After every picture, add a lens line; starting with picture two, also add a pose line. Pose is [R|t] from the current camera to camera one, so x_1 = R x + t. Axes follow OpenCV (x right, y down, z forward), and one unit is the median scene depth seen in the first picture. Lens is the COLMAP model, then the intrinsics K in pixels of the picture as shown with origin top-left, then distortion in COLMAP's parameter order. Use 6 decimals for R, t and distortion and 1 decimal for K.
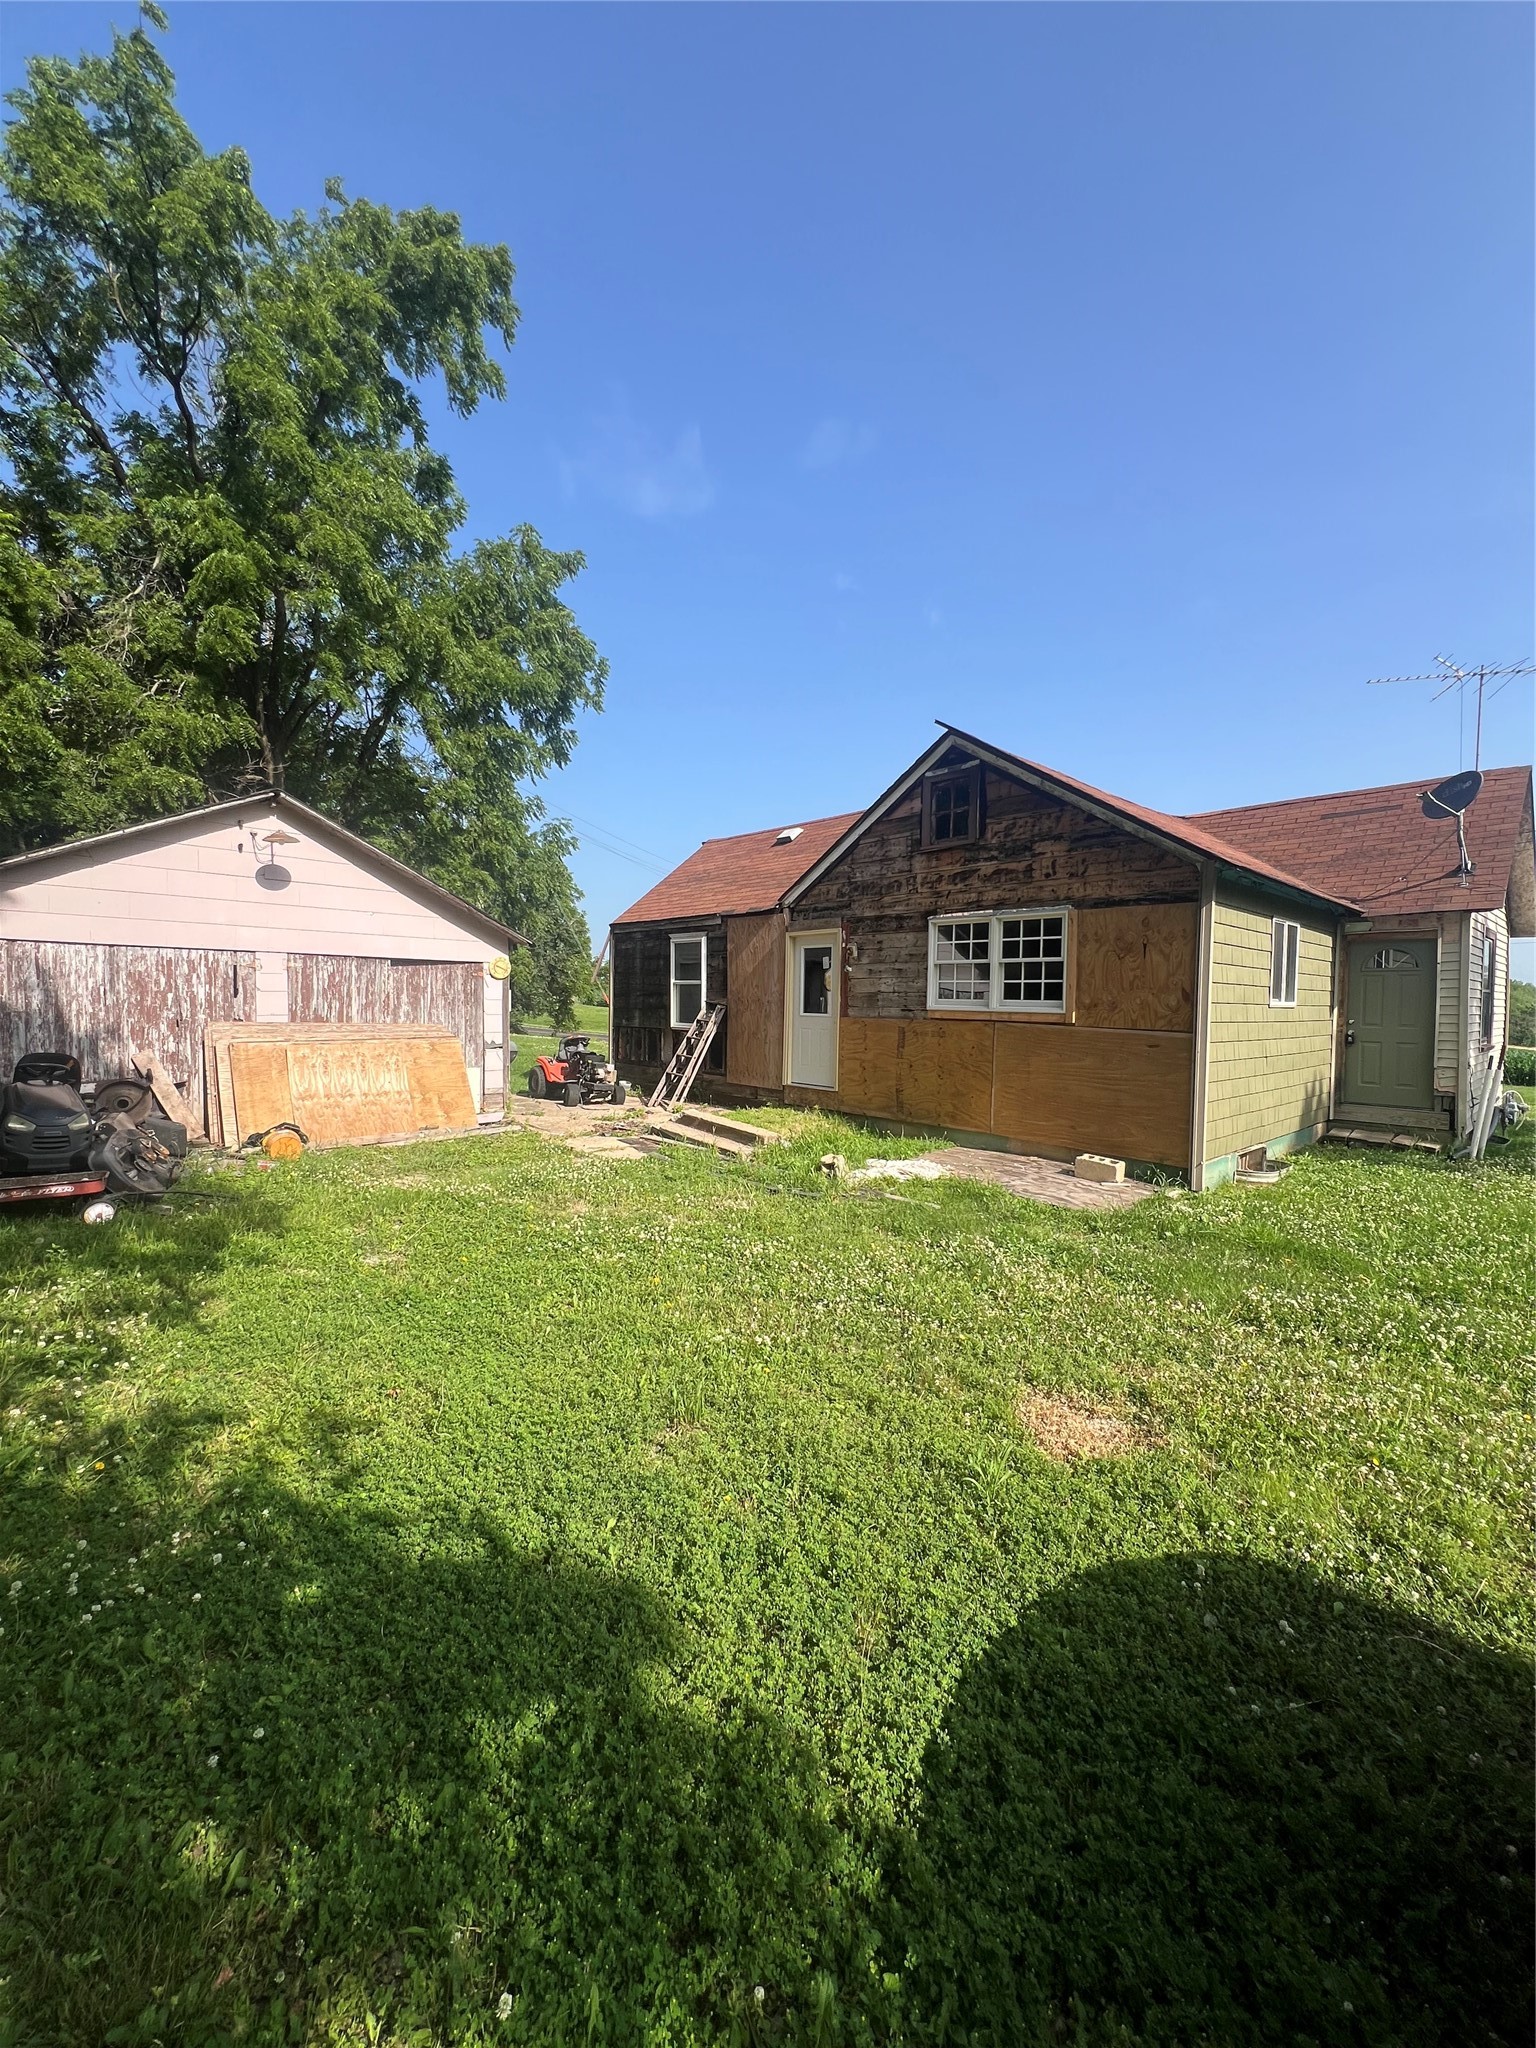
lens RADIAL K [[822.5, 0, 773.3], [0, 822.5, 1019.3], [0, 0, 1]] dist [-0.001038, 0.000071]
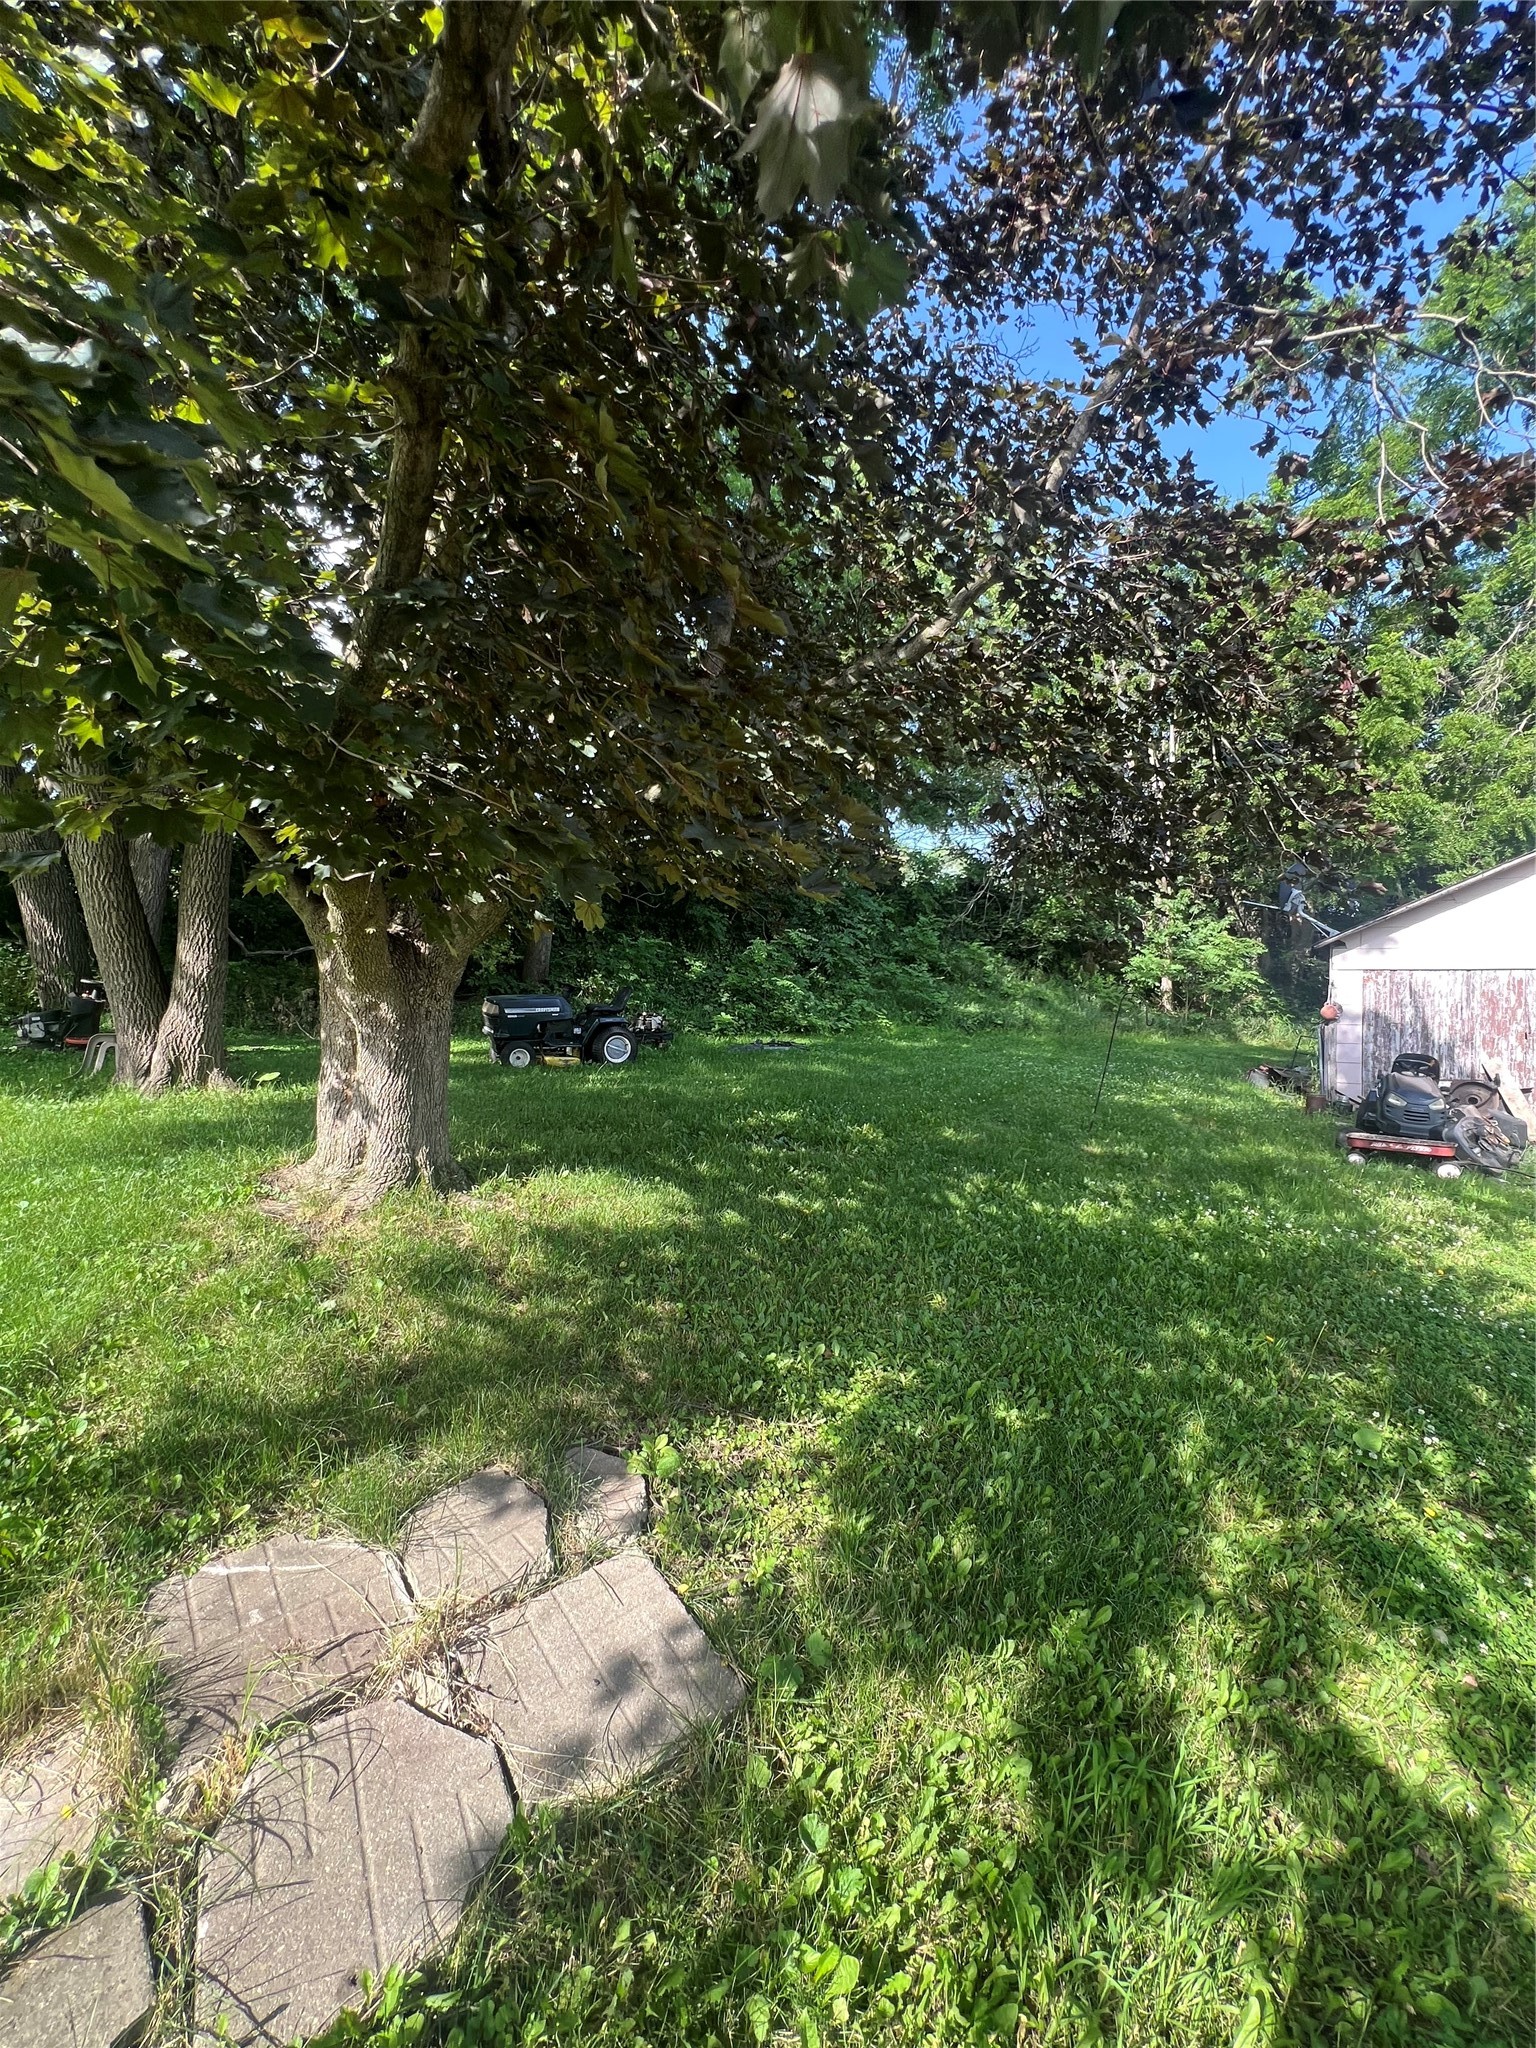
lens RADIAL K [[822.5, 0, 773.3], [0, 822.5, 1019.3], [0, 0, 1]] dist [-0.001038, 0.000071]
pose [[0.185588, 0.011642, -0.982559, 0.236561], [-0.037763, 0.999276, 0.004708, 0.019582], [0.981902, 0.036231, 0.185893, -0.277805]]
